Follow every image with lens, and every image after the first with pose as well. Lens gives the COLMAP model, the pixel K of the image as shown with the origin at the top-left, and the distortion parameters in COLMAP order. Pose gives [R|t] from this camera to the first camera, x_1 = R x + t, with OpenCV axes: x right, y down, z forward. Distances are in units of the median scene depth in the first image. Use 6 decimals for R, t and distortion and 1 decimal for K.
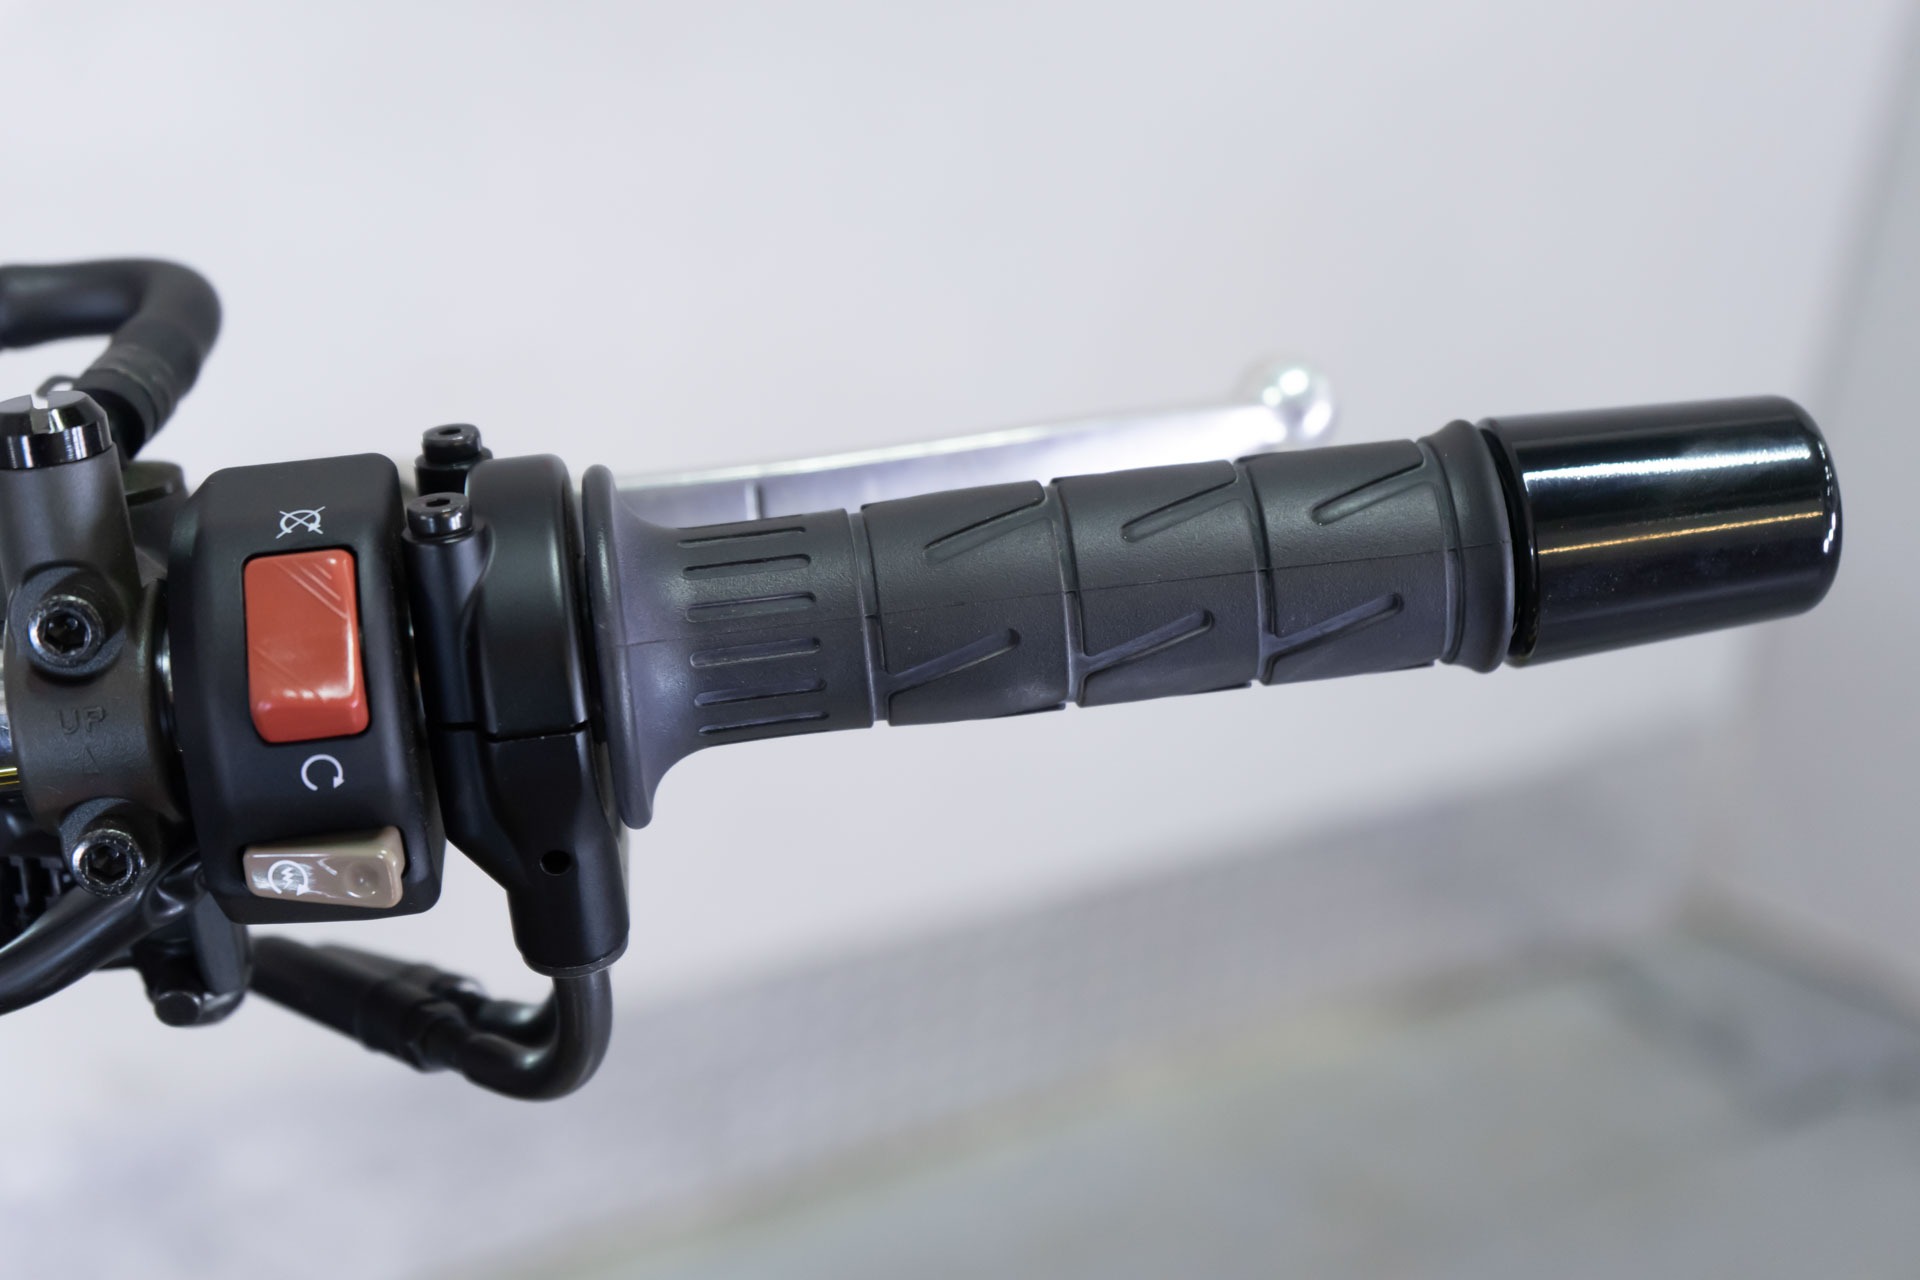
lens RADIAL K [[2965.7, 0, 960.0], [0, 2965.7, 640.0], [0, 0, 1]] dist [0.146487, -0.030514]
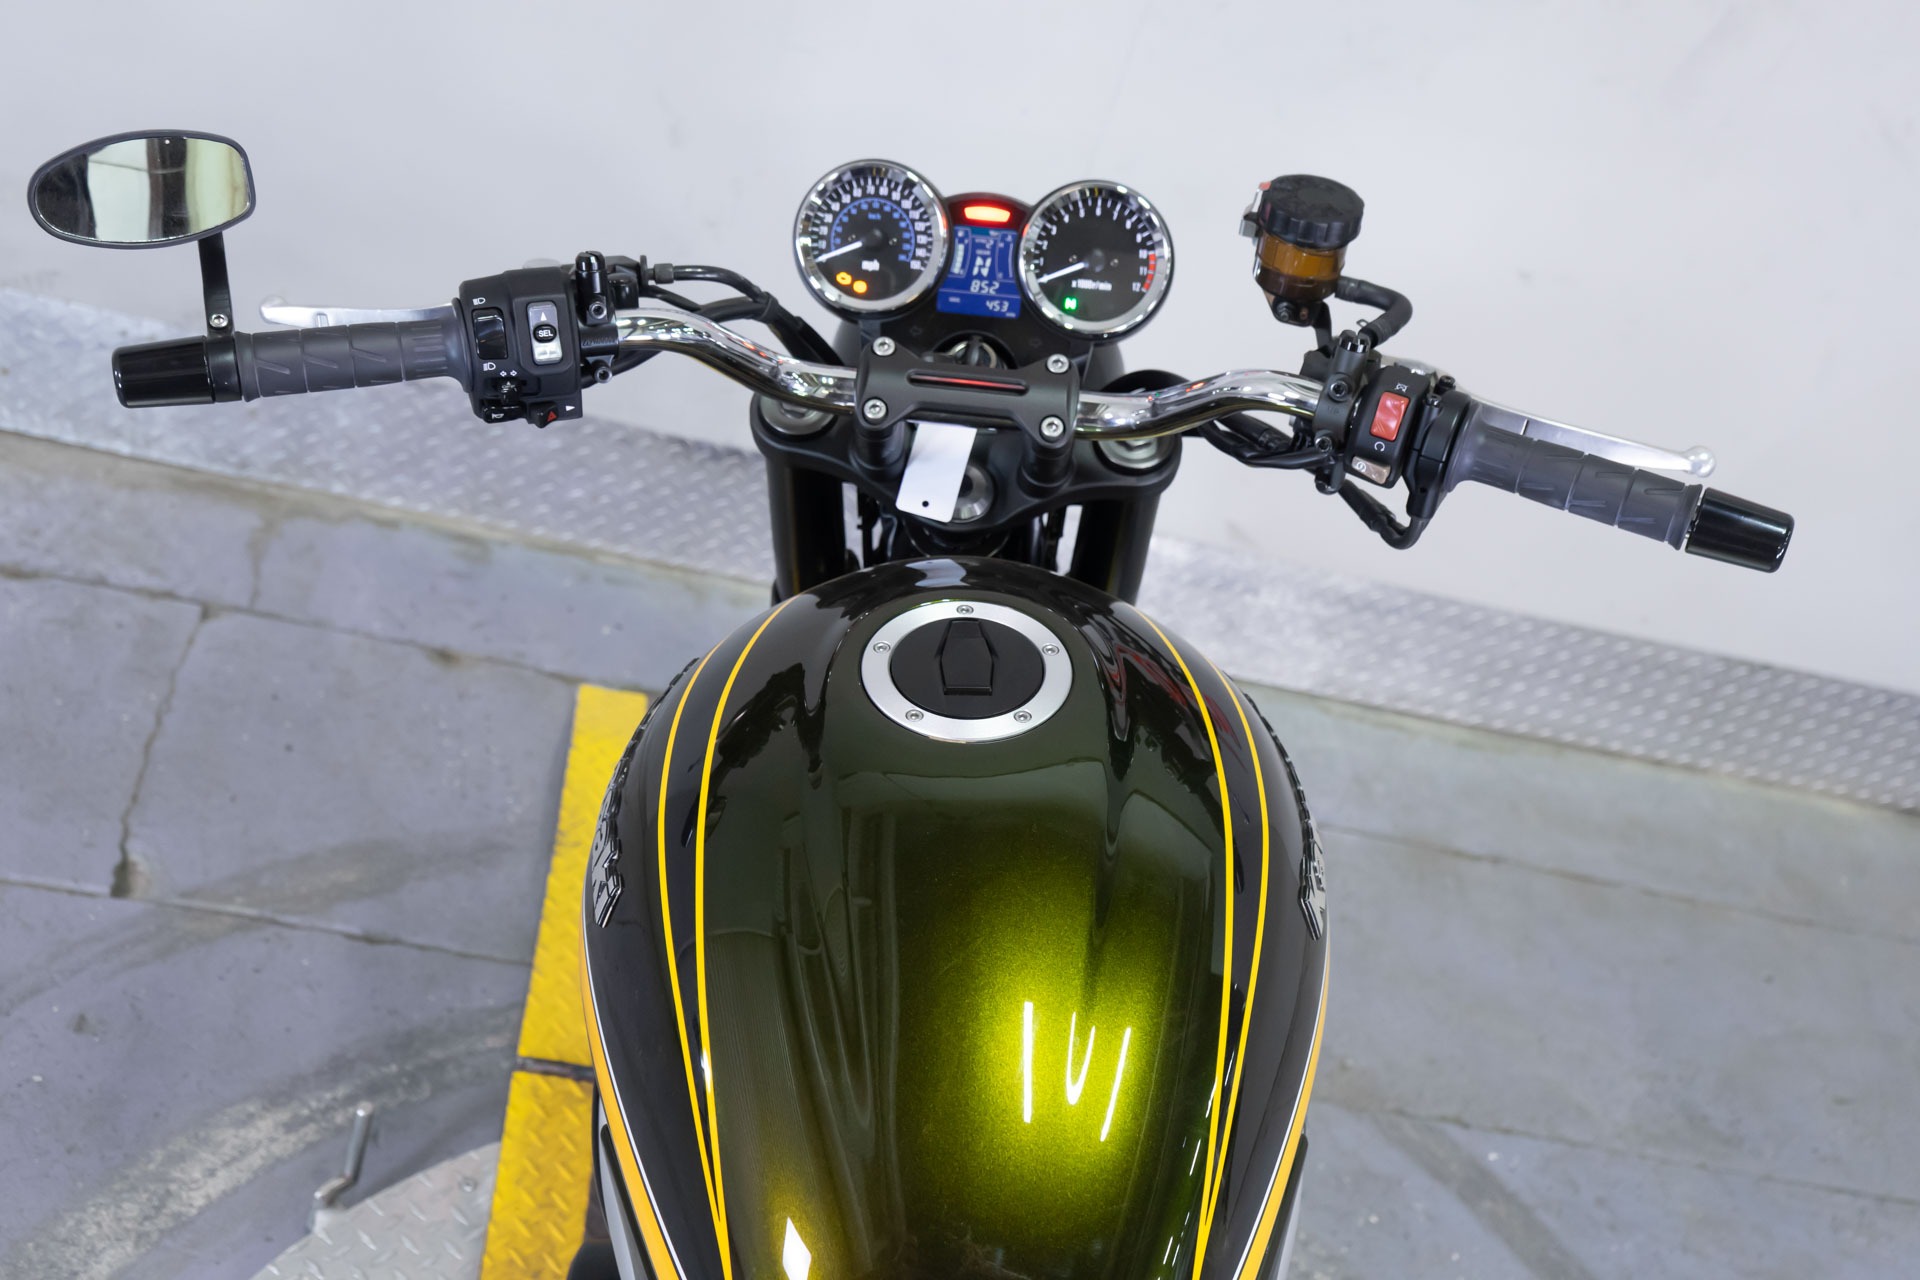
lens RADIAL K [[2139.5, 0, 960.0], [0, 2139.5, 640.0], [0, 0, 1]] dist [-0.014144, -0.000876]
pose [[0.830832, 0.439037, -0.342000, 0.394115], [-0.386839, 0.897389, 0.212249, -0.107702], [0.400092, -0.044045, 0.915416, -1.775427]]
